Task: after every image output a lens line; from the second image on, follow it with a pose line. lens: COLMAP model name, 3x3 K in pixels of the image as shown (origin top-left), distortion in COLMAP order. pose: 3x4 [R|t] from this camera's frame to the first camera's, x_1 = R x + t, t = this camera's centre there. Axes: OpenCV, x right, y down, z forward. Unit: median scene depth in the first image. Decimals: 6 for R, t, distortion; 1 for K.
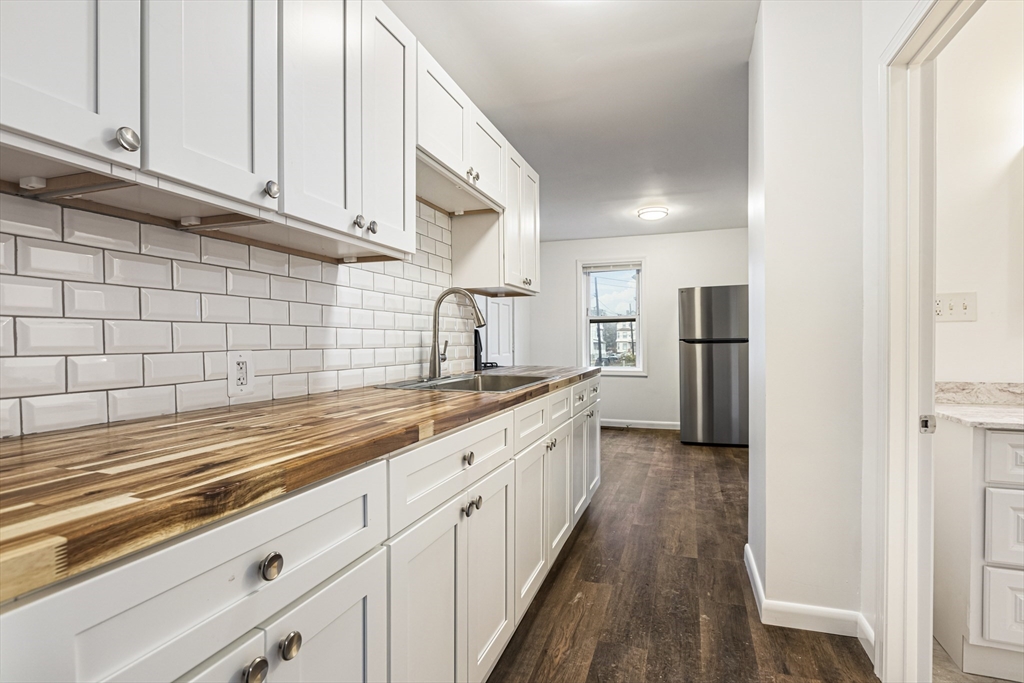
lens RADIAL K [[516.3, 0, 509.8], [0, 516.3, 347.4], [0, 0, 1]] dist [0.002810, -0.002065]
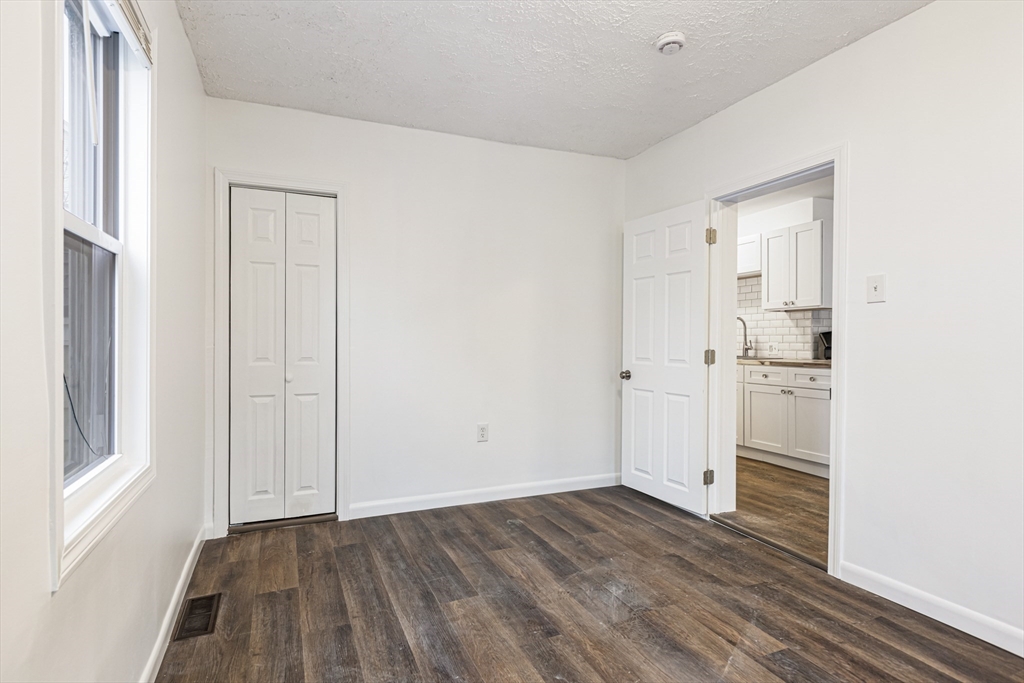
lens RADIAL K [[516.3, 0, 506.5], [0, 516.3, 348.0], [0, 0, 1]] dist [0.002810, -0.002065]
pose [[-0.754807, 0.015142, -0.655772, 2.050321], [0.004497, 0.999829, 0.017910, -0.026025], [0.655931, 0.010570, -0.754747, 1.923266]]
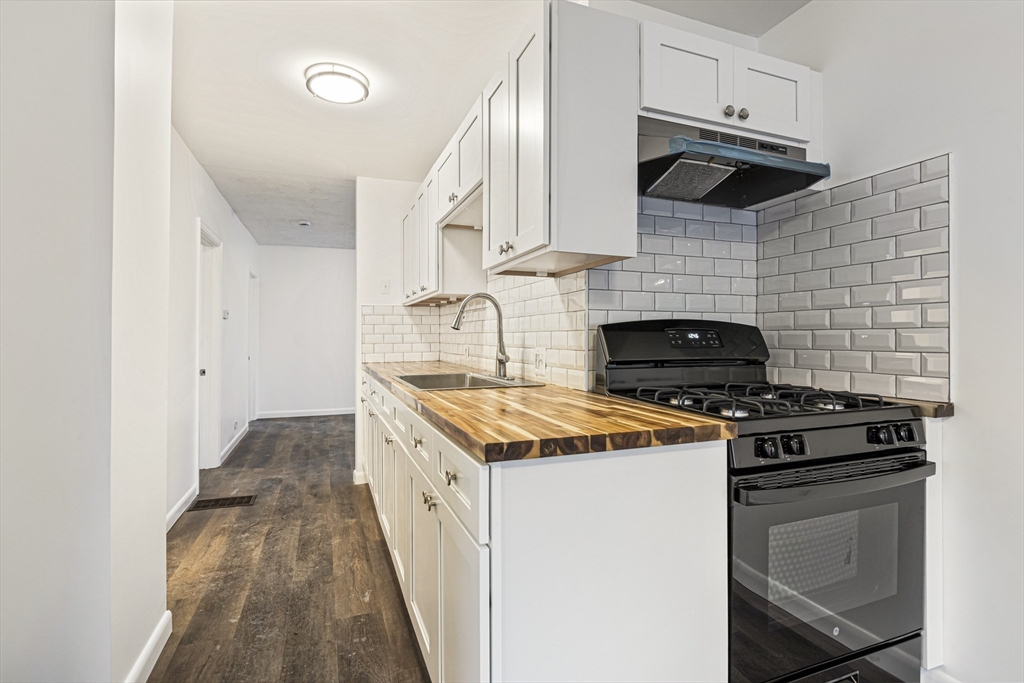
lens RADIAL K [[516.3, 0, 519.9], [0, 516.3, 335.4], [0, 0, 1]] dist [0.002810, -0.002065]
pose [[-0.768174, 0.002051, -0.640238, 0.486115], [-0.005634, 0.999935, 0.009963, -0.035870], [0.640217, 0.011260, -0.768112, 1.741987]]
